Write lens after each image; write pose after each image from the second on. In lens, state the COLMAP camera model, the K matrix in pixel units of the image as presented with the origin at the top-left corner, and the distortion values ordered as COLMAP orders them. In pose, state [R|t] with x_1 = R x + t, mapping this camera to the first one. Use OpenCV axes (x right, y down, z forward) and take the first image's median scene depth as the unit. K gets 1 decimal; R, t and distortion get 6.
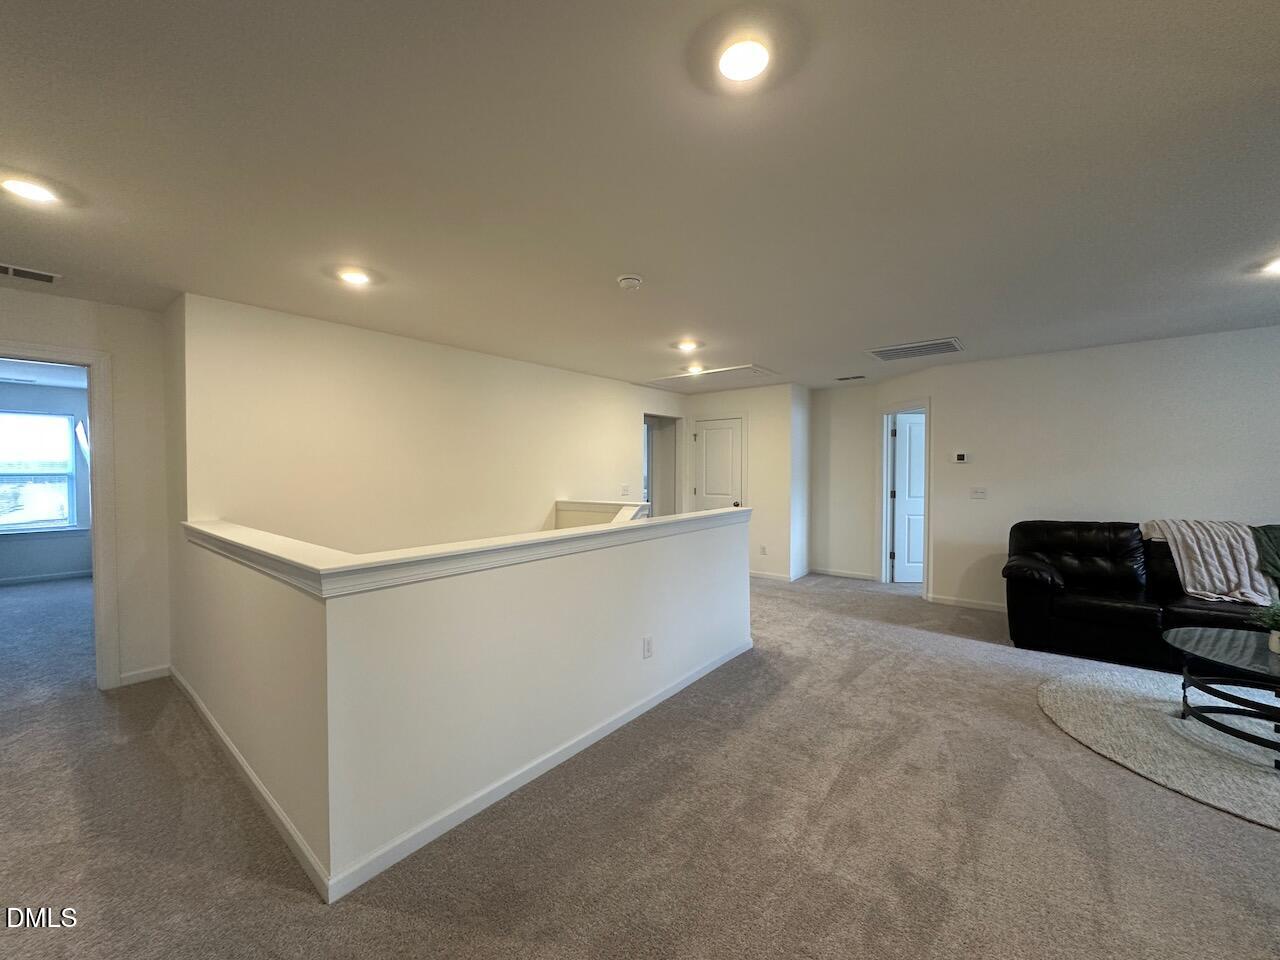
lens RADIAL K [[511.1, 0, 640.0], [0, 511.1, 480.0], [0, 0, 1]] dist [-0.002811, 0.000466]
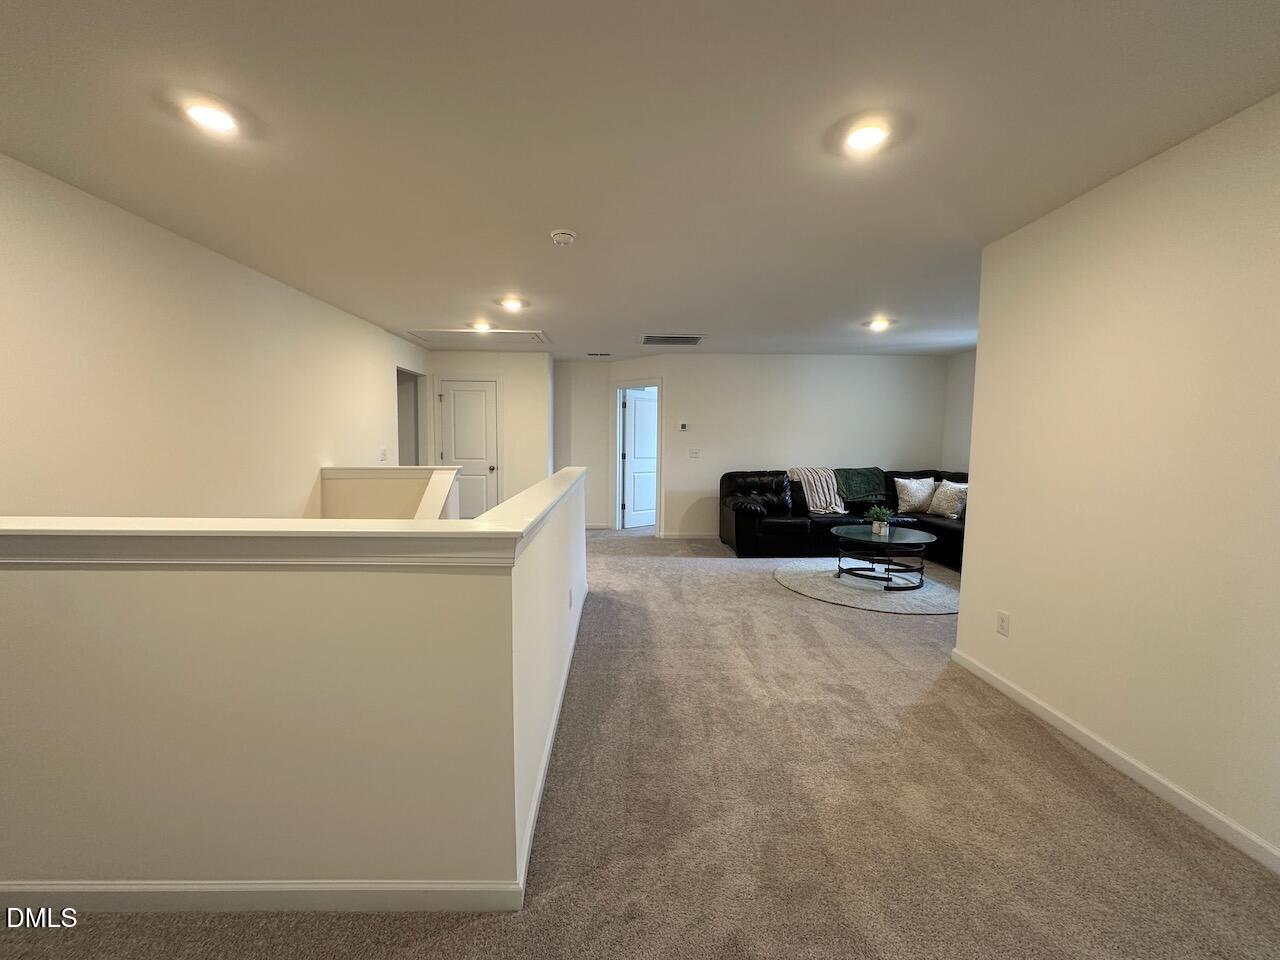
lens RADIAL K [[511.1, 0, 640.0], [0, 511.1, 480.0], [0, 0, 1]] dist [-0.002811, 0.000466]
pose [[0.754800, -0.041444, 0.654644, -0.448890], [0.001404, 0.998102, 0.061568, 0.017076], [-0.655953, -0.045553, 0.753426, 0.105169]]
